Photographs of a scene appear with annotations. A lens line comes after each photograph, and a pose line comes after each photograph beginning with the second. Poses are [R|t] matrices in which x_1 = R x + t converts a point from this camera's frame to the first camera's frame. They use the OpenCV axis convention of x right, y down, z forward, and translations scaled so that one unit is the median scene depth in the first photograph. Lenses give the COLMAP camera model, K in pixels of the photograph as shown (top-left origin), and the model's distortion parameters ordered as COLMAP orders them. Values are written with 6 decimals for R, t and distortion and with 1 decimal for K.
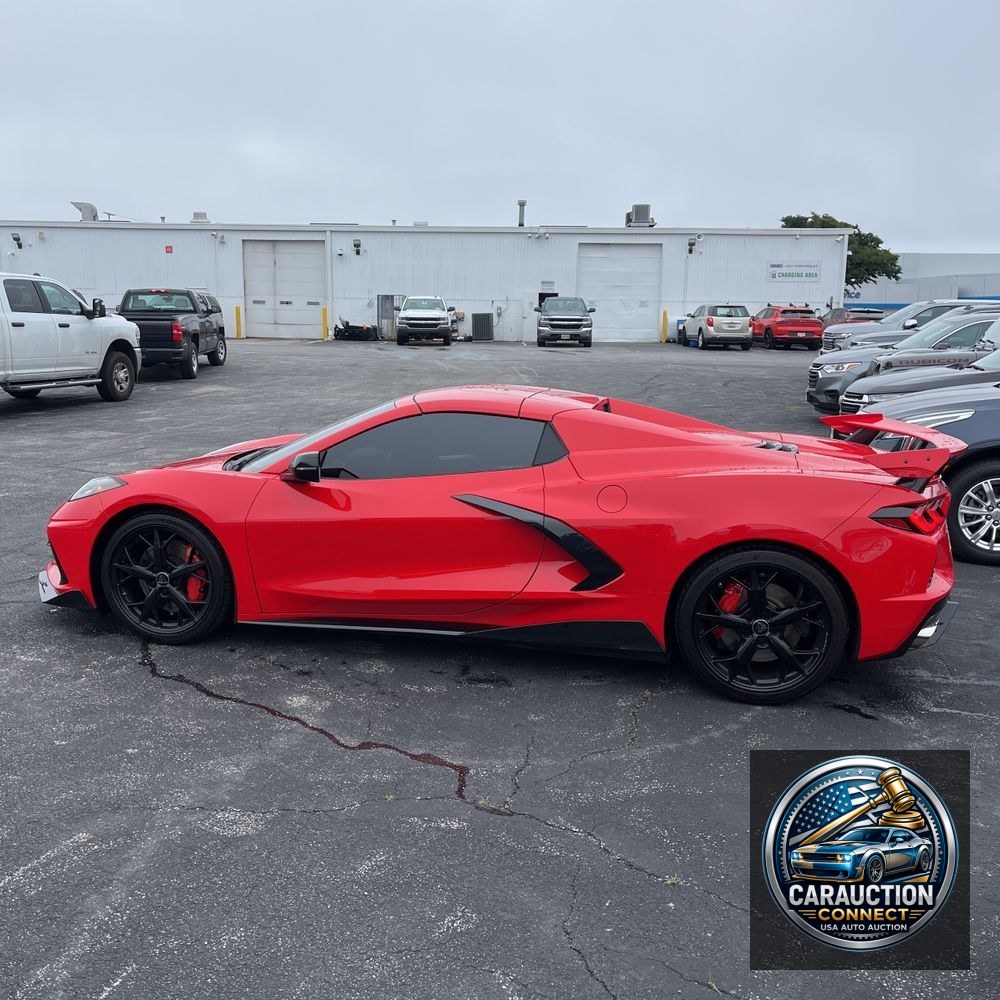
lens RADIAL K [[1006.2, 0, 489.0], [0, 1006.2, 502.4], [0, 0, 1]] dist [0.085630, -0.112135]
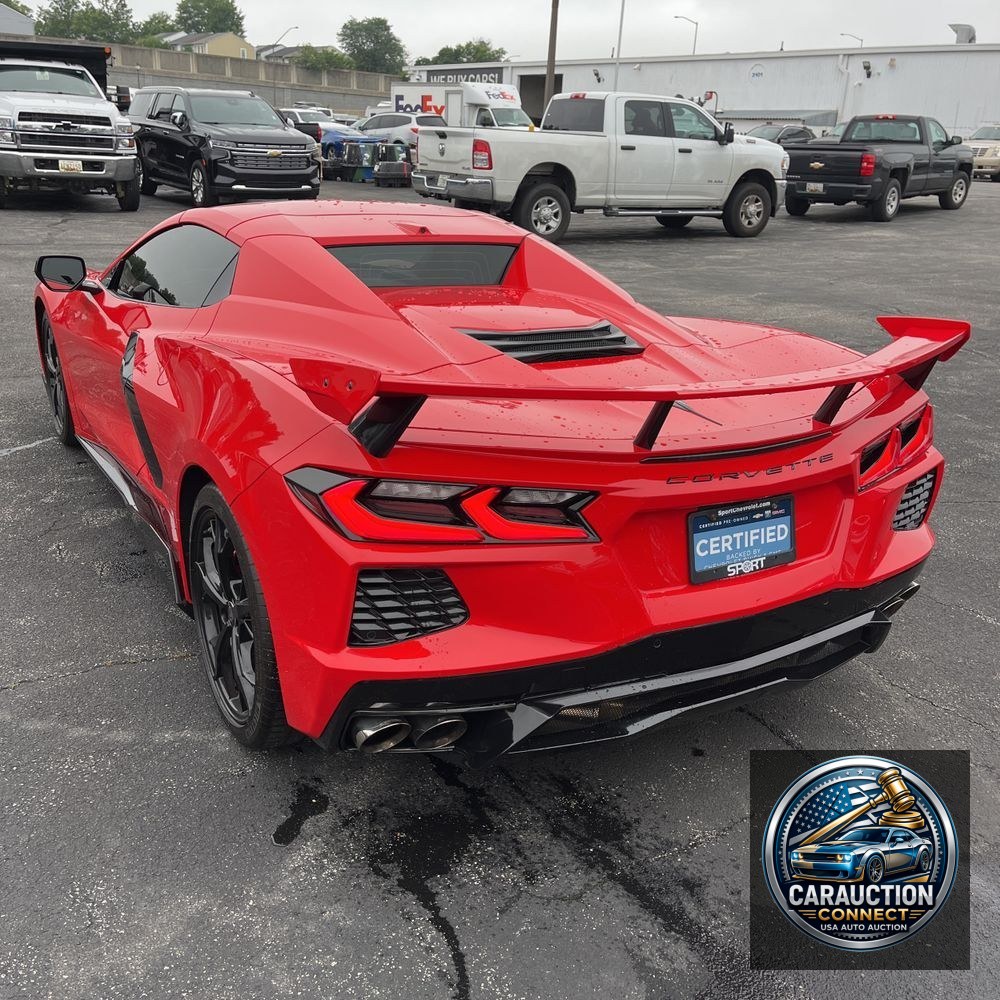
lens RADIAL K [[1016.4, 0, 505.1], [0, 1016.4, 505.8], [0, 0, 1]] dist [0.023263, 0.022780]
pose [[0.679864, 0.263641, -0.684309, 0.087849], [-0.160973, 0.964035, 0.211482, -0.010632], [0.715453, -0.033623, 0.697852, 0.077413]]
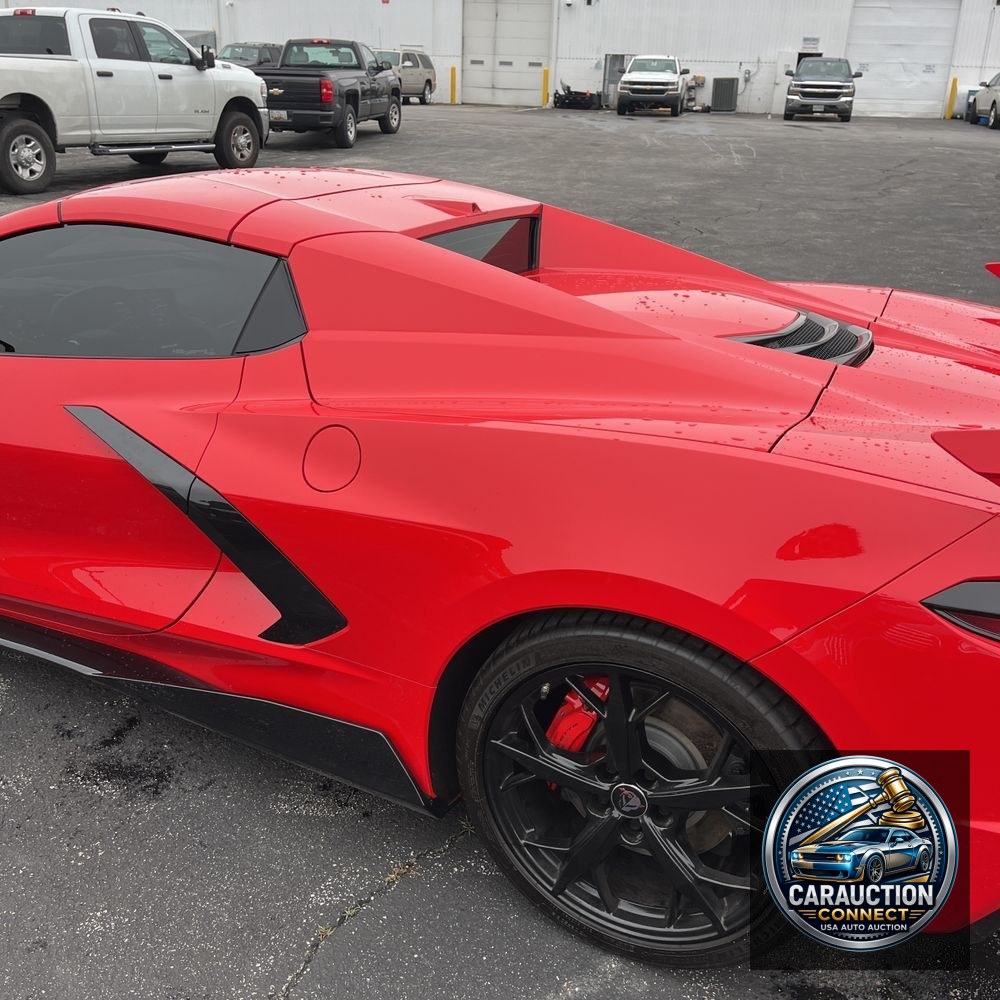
lens RADIAL K [[1006.2, 0, 489.0], [0, 1006.2, 502.4], [0, 0, 1]] dist [0.085630, -0.112135]
pose [[0.969398, 0.109198, -0.219873, 0.032316], [-0.061586, 0.975158, 0.212776, -0.009162], [0.237646, -0.192724, 0.952041, 0.068170]]
